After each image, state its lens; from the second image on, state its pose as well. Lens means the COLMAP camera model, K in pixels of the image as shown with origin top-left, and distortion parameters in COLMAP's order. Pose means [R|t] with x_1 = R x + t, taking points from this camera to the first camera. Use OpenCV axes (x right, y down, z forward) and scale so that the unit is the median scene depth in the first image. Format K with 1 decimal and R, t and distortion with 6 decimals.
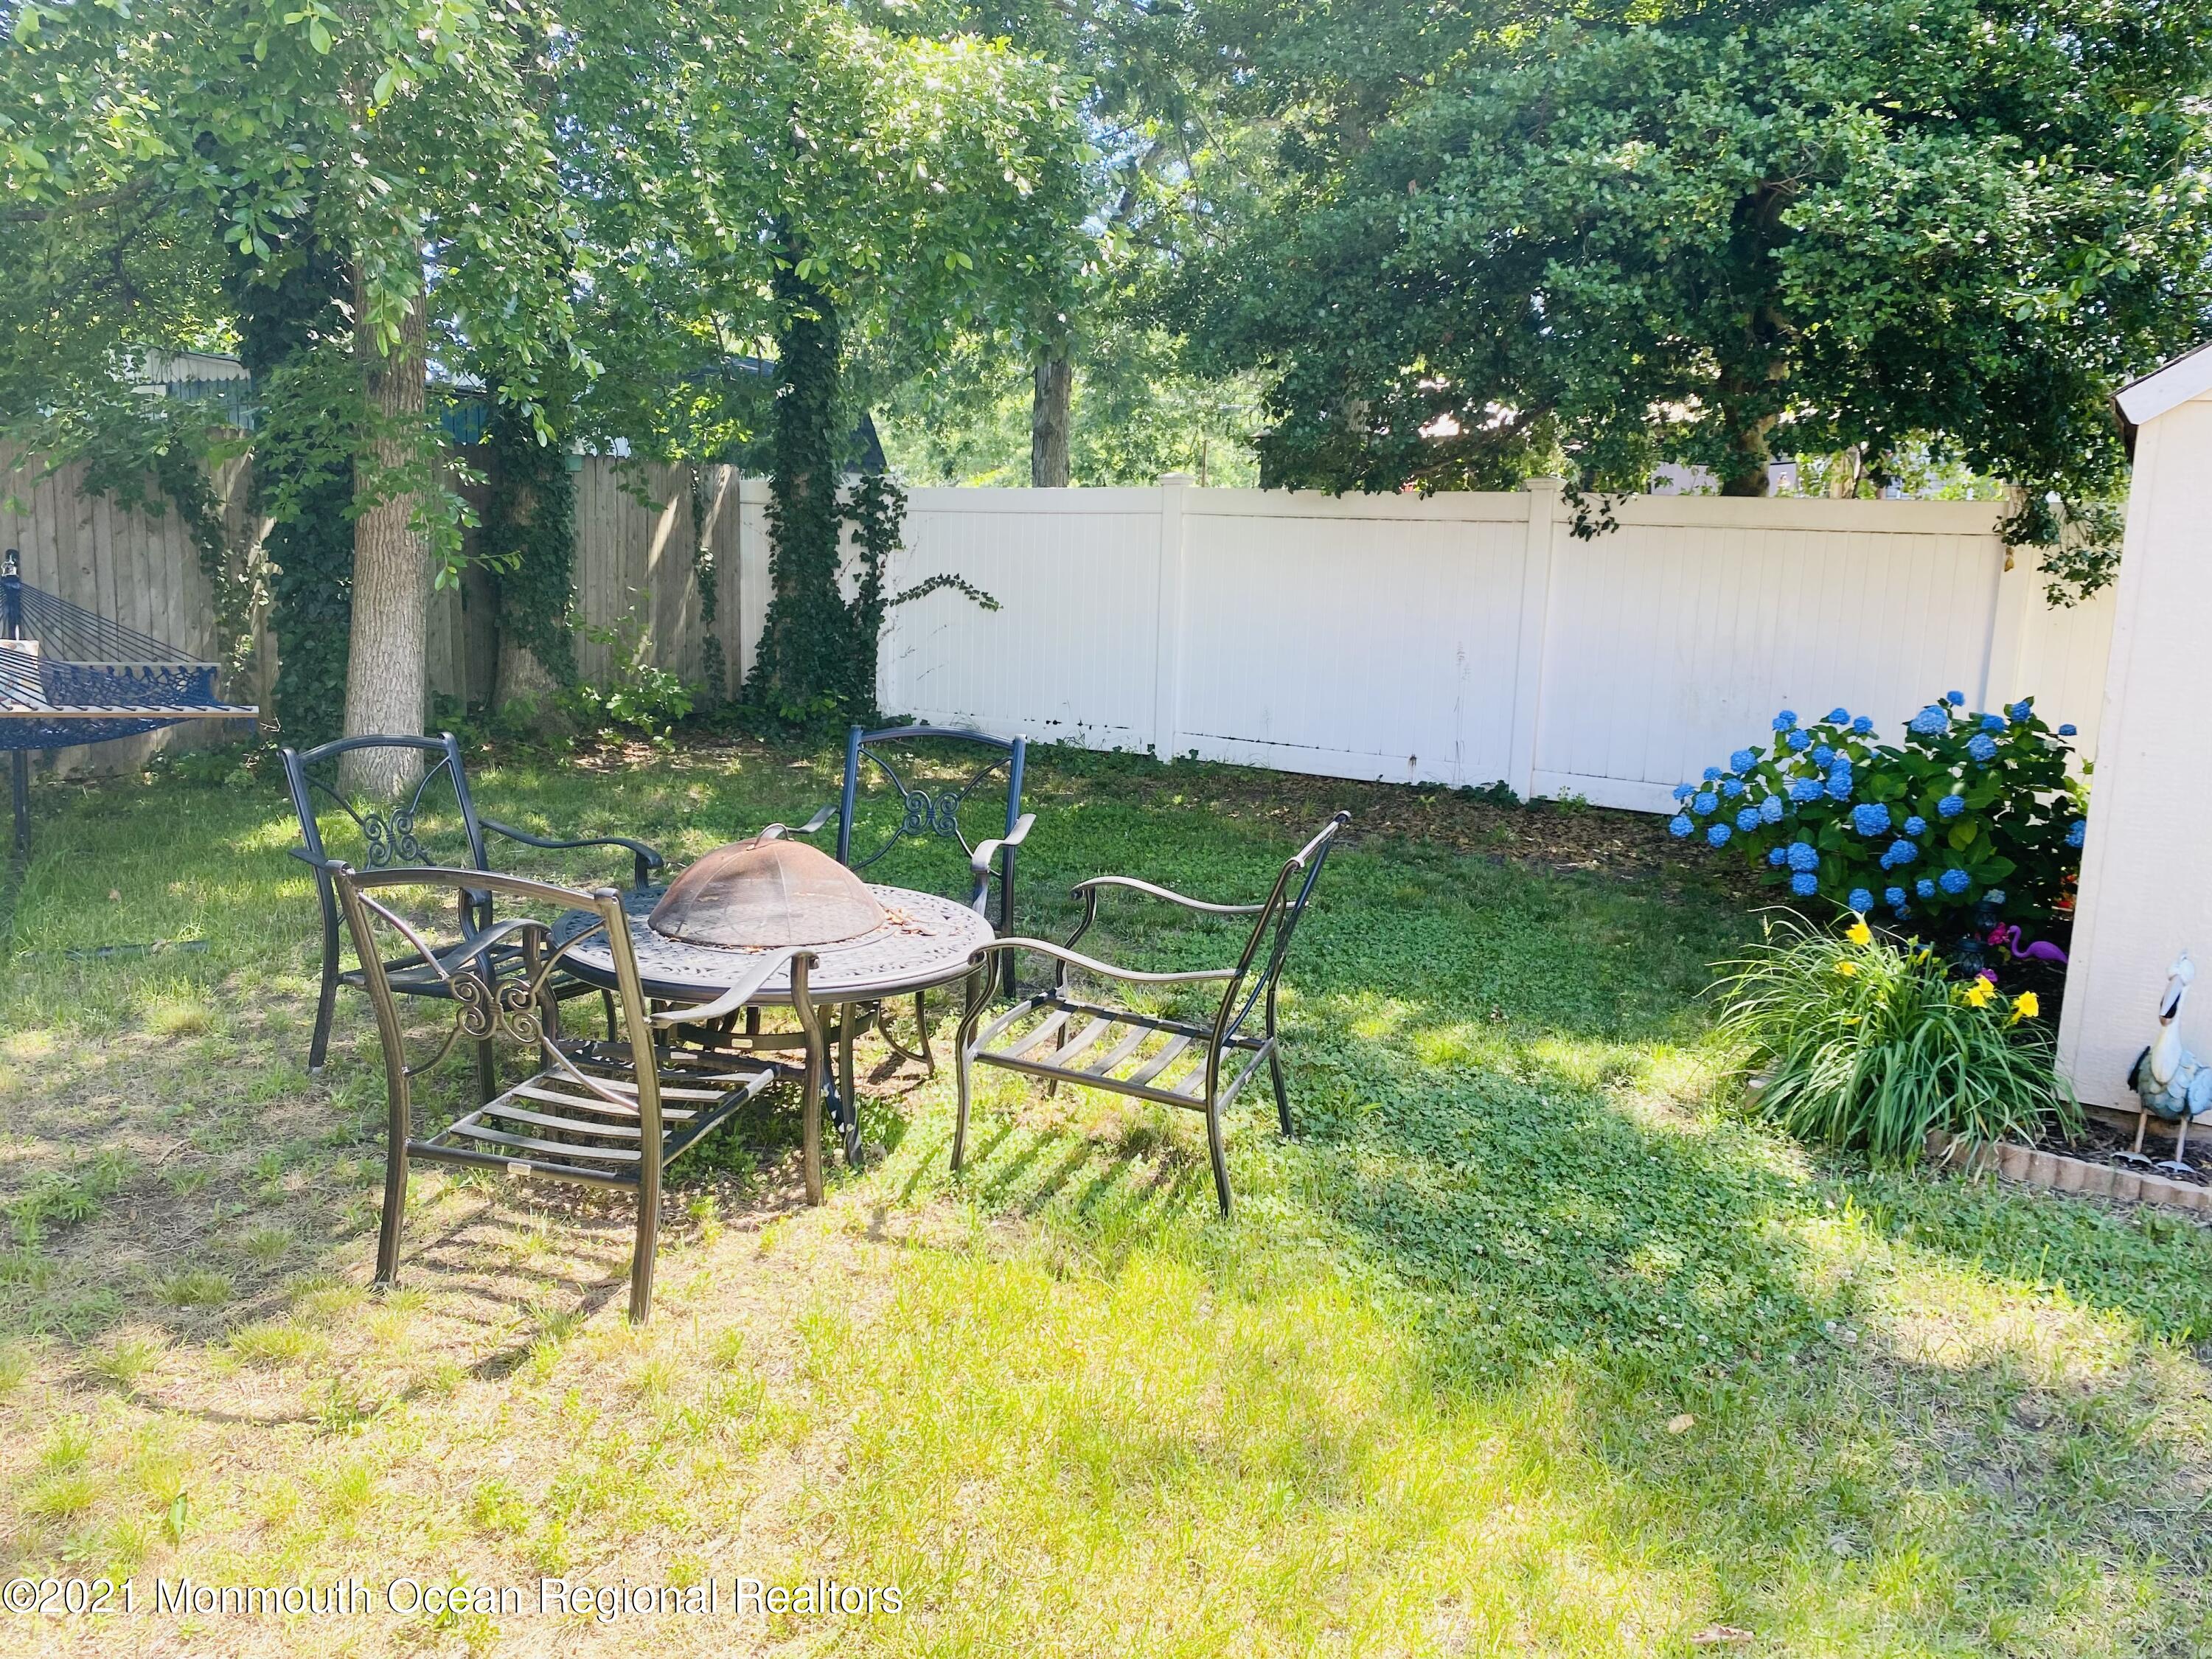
lens RADIAL K [[1689.9, 0, 1111.3], [0, 1689.9, 812.0], [0, 0, 1]] dist [0.052003, -0.074140]
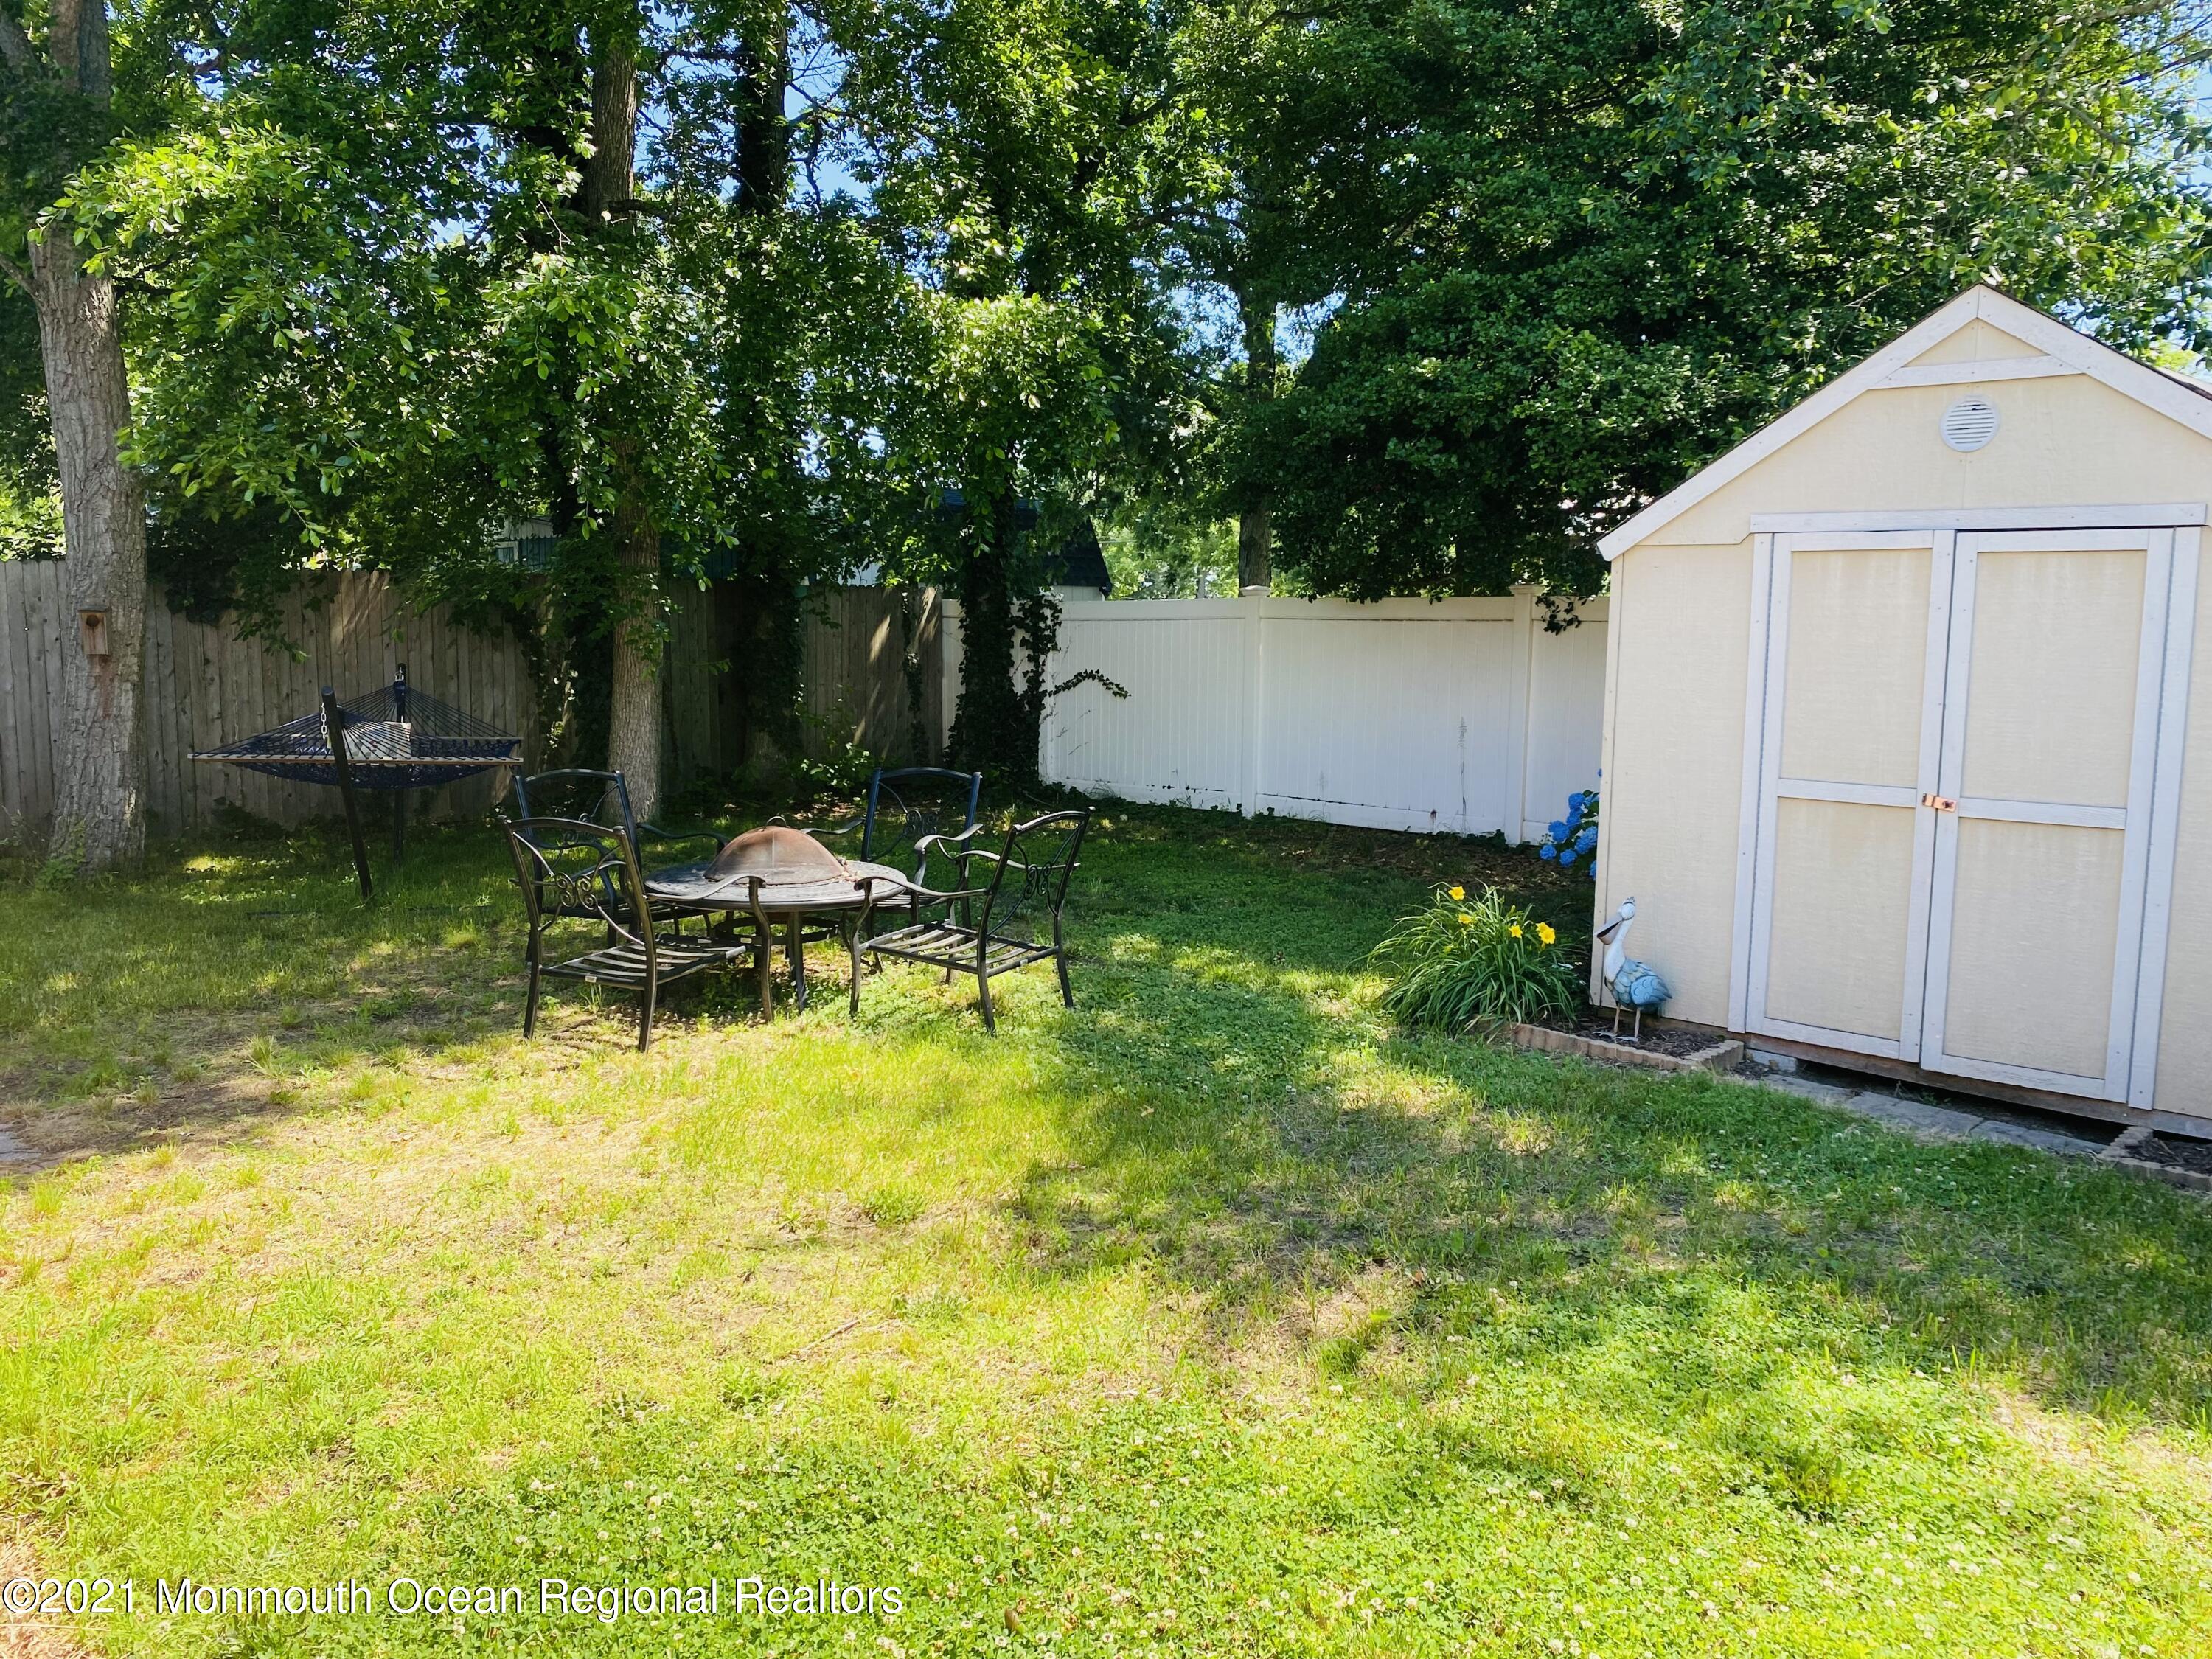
lens RADIAL K [[1690.9, 0, 1138.6], [0, 1690.9, 834.2], [0, 0, 1]] dist [0.091011, -0.200249]
pose [[0.982303, 0.002014, -0.187287, 0.197432], [-0.010126, 0.999051, -0.042365, 0.038262], [0.187024, 0.043512, 0.981391, -0.248827]]
